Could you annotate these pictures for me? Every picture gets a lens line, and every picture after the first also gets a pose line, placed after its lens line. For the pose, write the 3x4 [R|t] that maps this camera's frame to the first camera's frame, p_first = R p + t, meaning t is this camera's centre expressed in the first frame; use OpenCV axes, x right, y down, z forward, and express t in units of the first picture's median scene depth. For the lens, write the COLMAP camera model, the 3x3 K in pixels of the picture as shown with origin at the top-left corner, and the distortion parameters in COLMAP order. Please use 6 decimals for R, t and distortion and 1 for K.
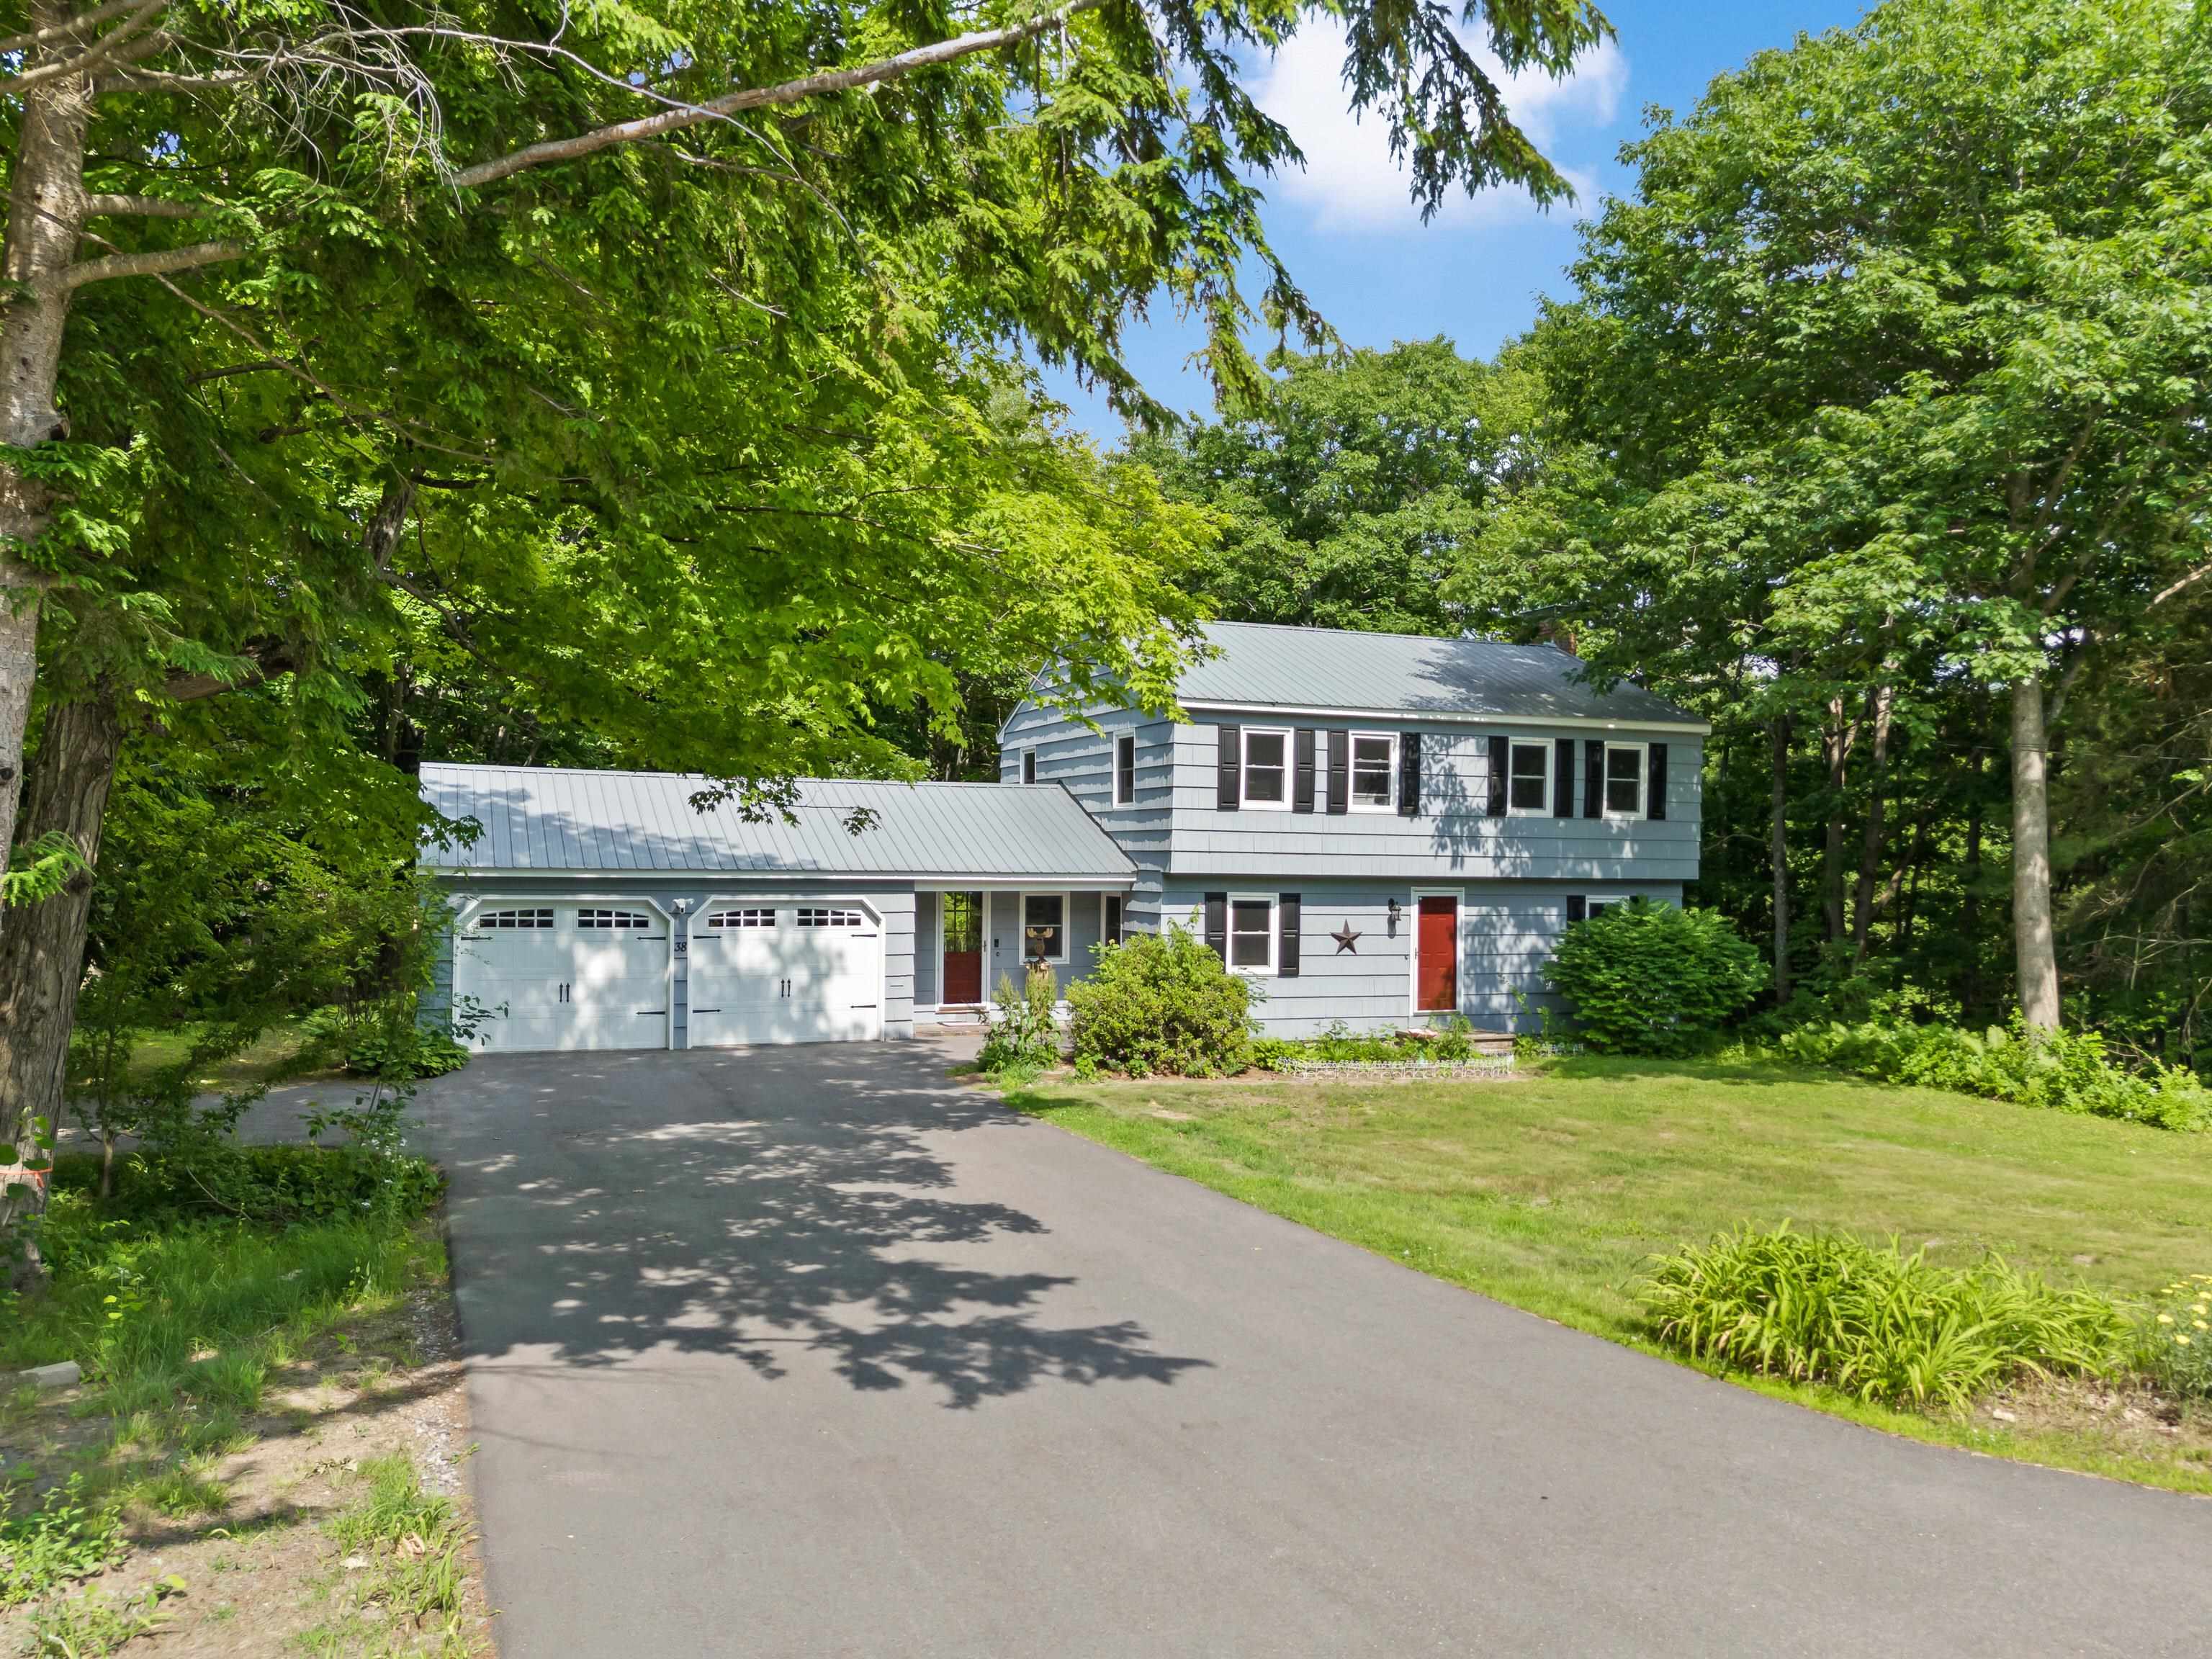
lens RADIAL K [[1771.8, 0, 1106.7], [0, 1771.8, 871.2], [0, 0, 1]] dist [0.013199, 0.010601]
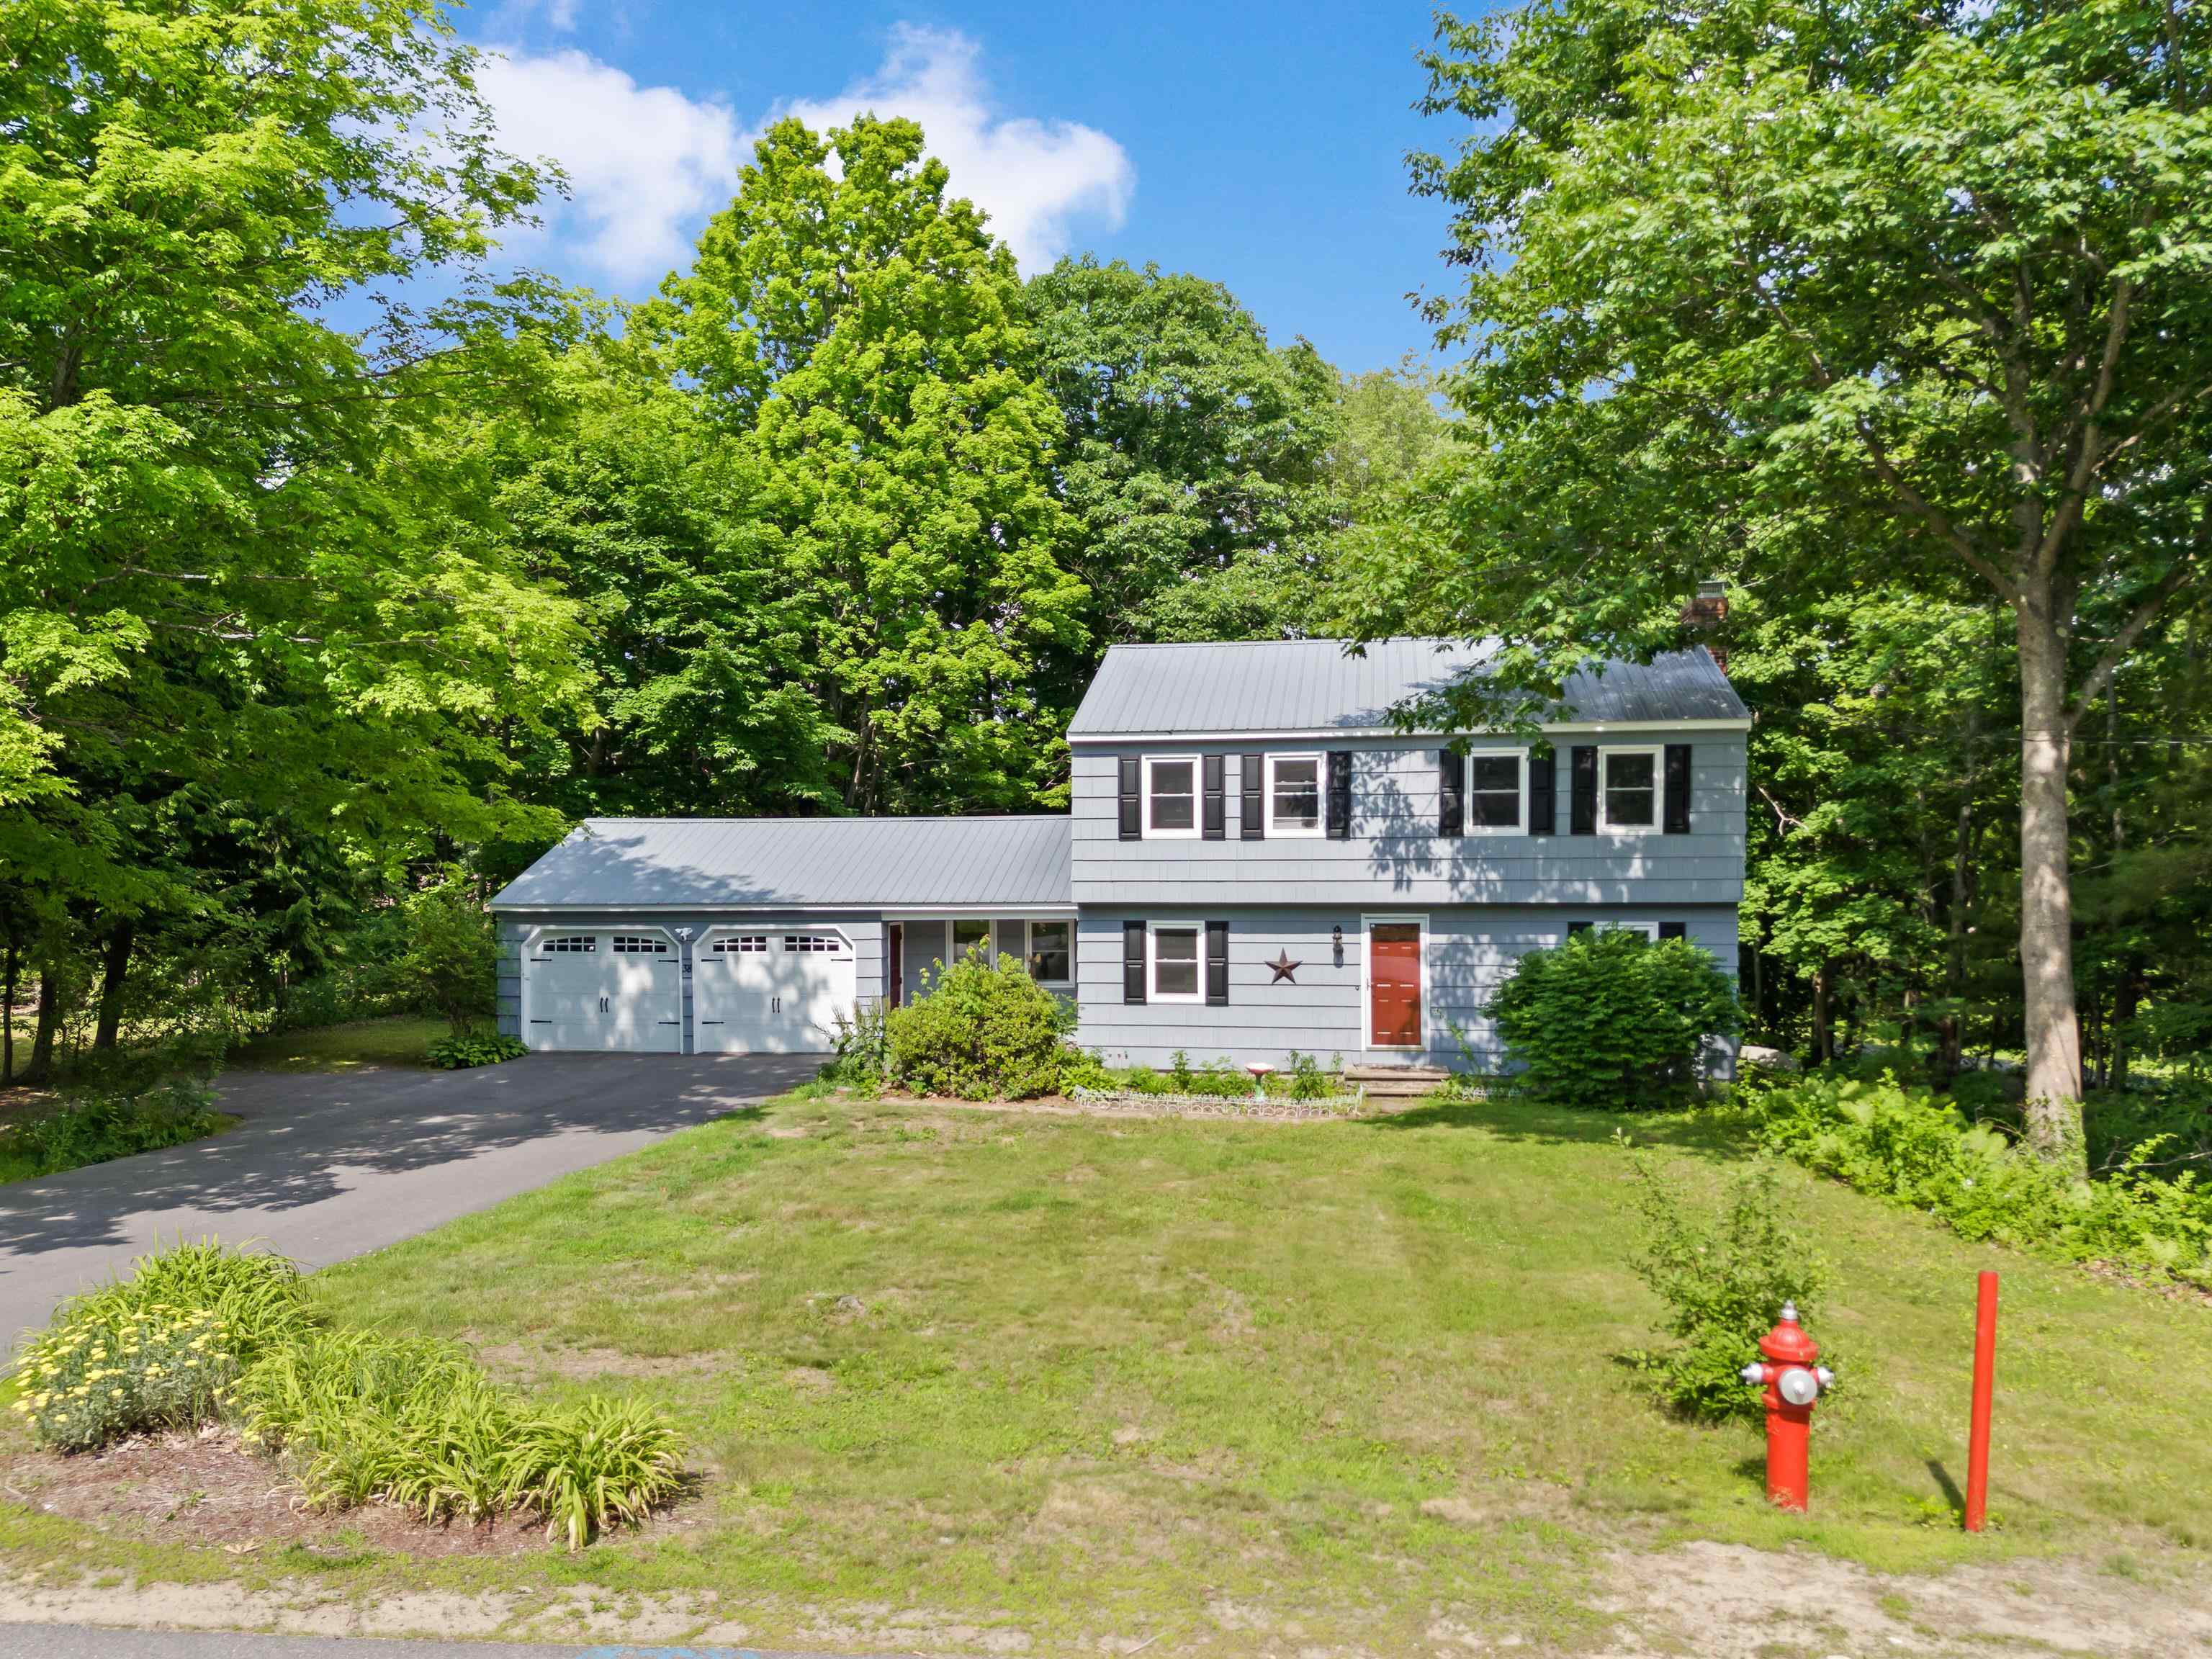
lens RADIAL K [[1771.8, 0, 1106.7], [0, 1771.8, 871.2], [0, 0, 1]] dist [0.013199, 0.010601]
pose [[0.841509, -0.016406, -0.539994, 0.602453], [0.014911, 0.999863, -0.007142, -0.009391], [0.540038, -0.002041, 0.841638, 0.140745]]
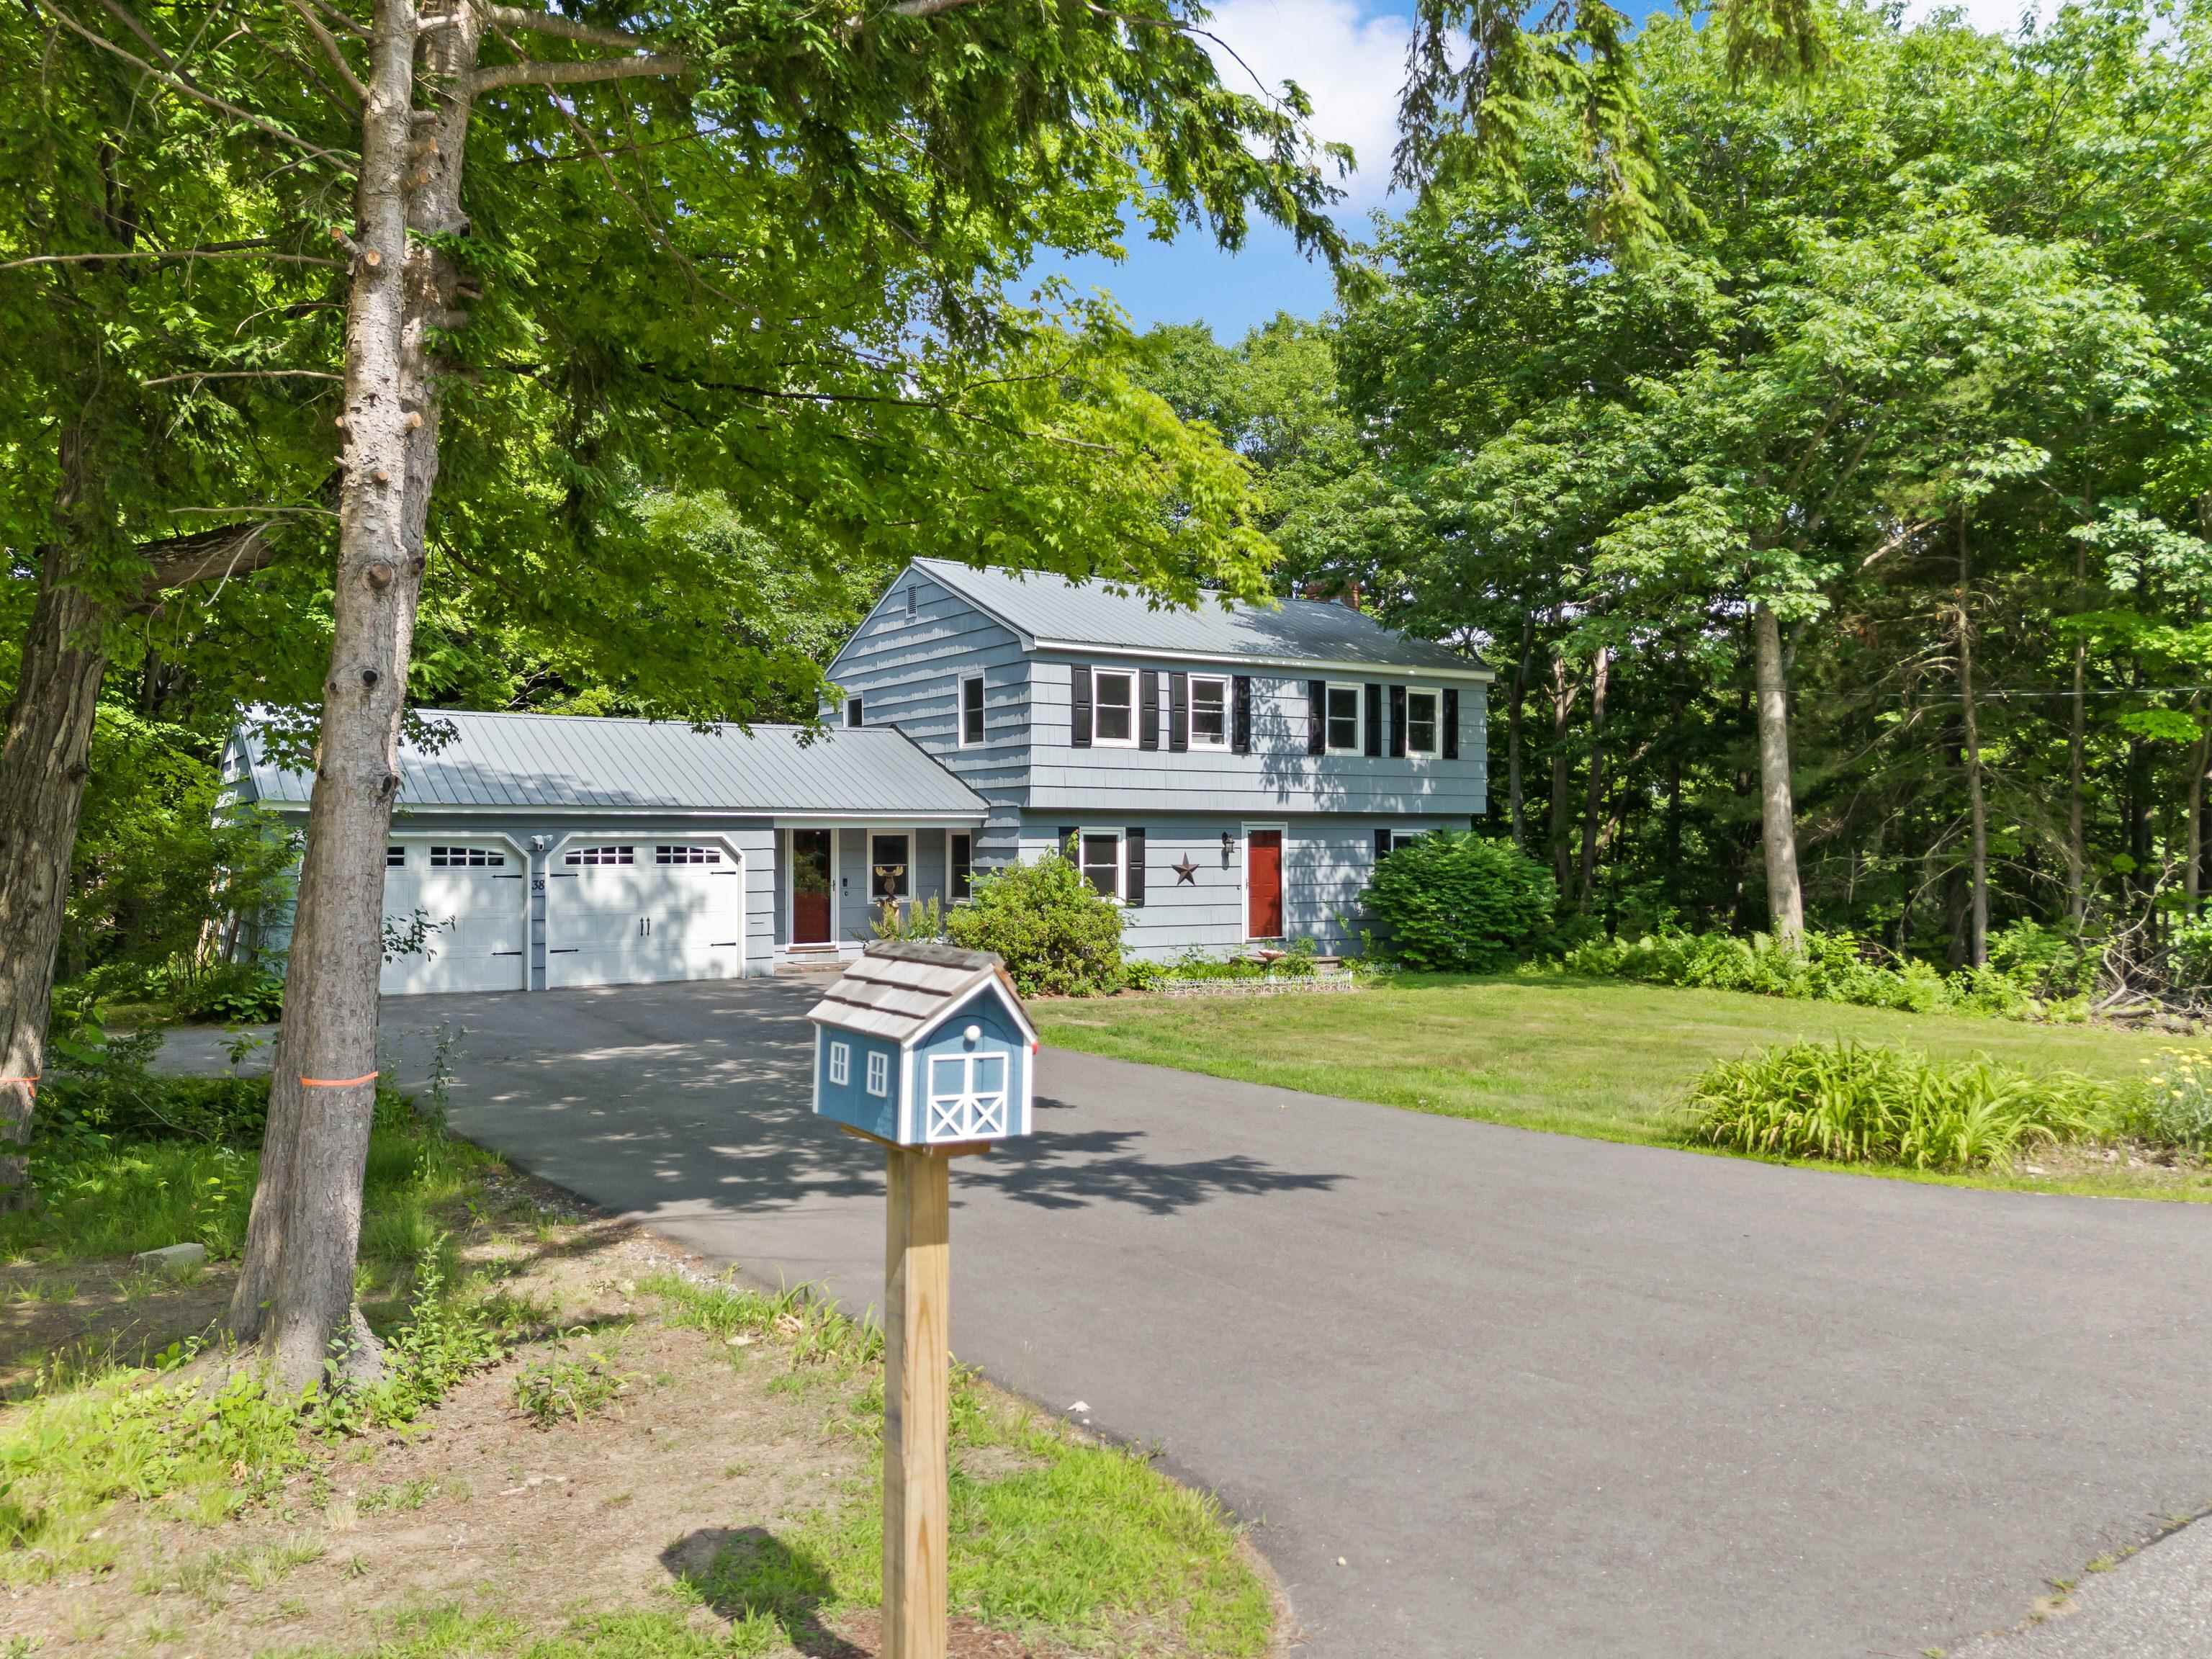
lens RADIAL K [[1742.2, 0, 1161.8], [0, 1742.2, 802.5], [0, 0, 1]] dist [0.061463, -0.006783]
pose [[0.975954, -0.009651, 0.217763, -0.108581], [0.016589, 0.999411, -0.030054, 0.029925], [-0.217345, 0.032944, 0.975539, -0.009340]]
